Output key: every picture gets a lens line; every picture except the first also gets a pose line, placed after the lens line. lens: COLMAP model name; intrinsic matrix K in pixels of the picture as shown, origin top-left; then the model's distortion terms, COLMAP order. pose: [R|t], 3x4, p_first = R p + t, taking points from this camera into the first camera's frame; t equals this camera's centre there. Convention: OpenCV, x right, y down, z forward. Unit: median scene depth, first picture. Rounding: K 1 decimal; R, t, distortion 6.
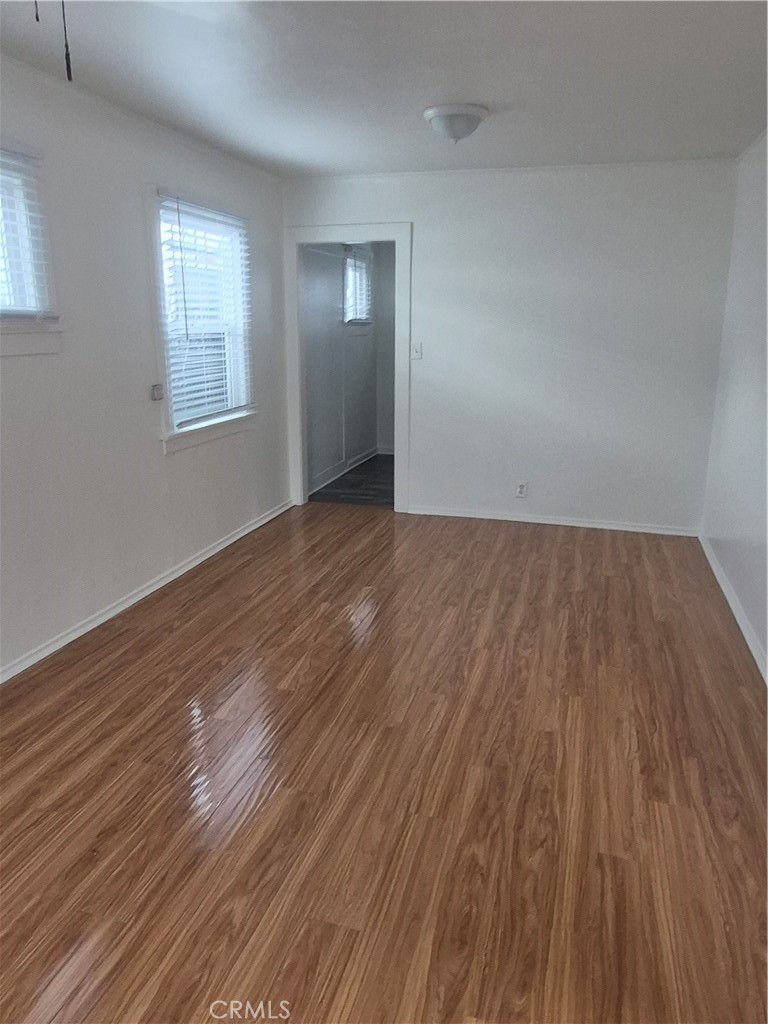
lens RADIAL K [[751.3, 0, 374.1], [0, 751.3, 510.2], [0, 0, 1]] dist [-0.006139, -0.006113]
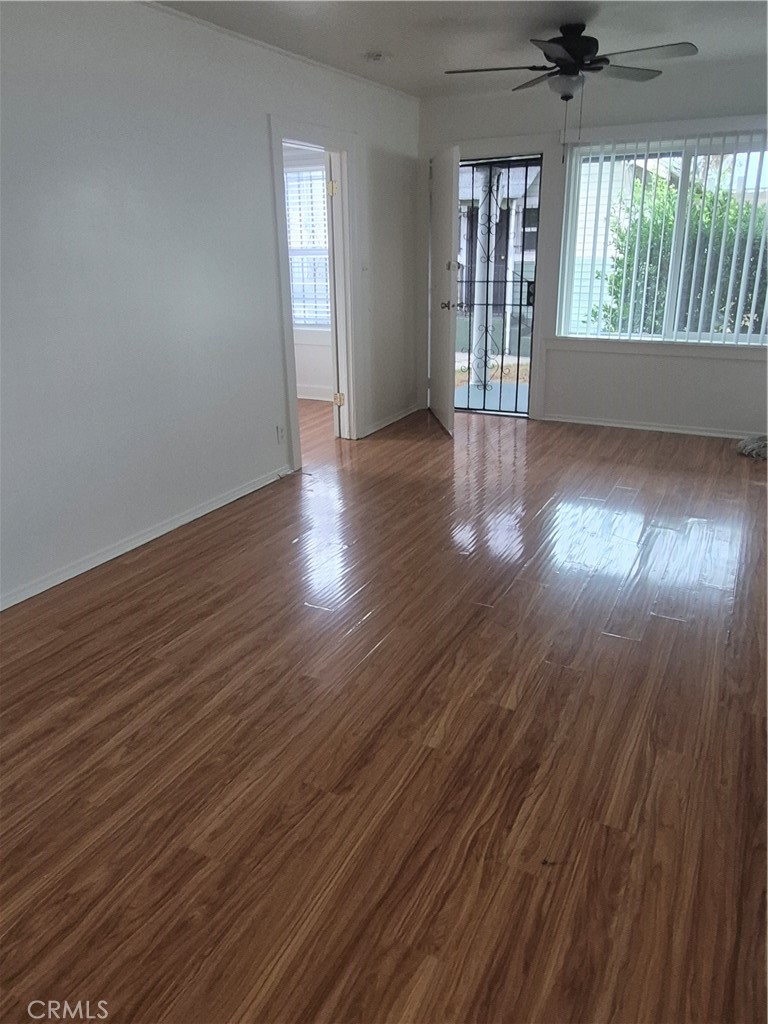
lens RADIAL K [[751.3, 0, 383.1], [0, 751.3, 511.5], [0, 0, 1]] dist [-0.006139, -0.006113]
pose [[-0.984690, -0.048884, 0.167319, -0.059324], [0.053087, 0.830176, 0.554967, -0.342239], [-0.166034, 0.555353, -0.814871, 1.430160]]
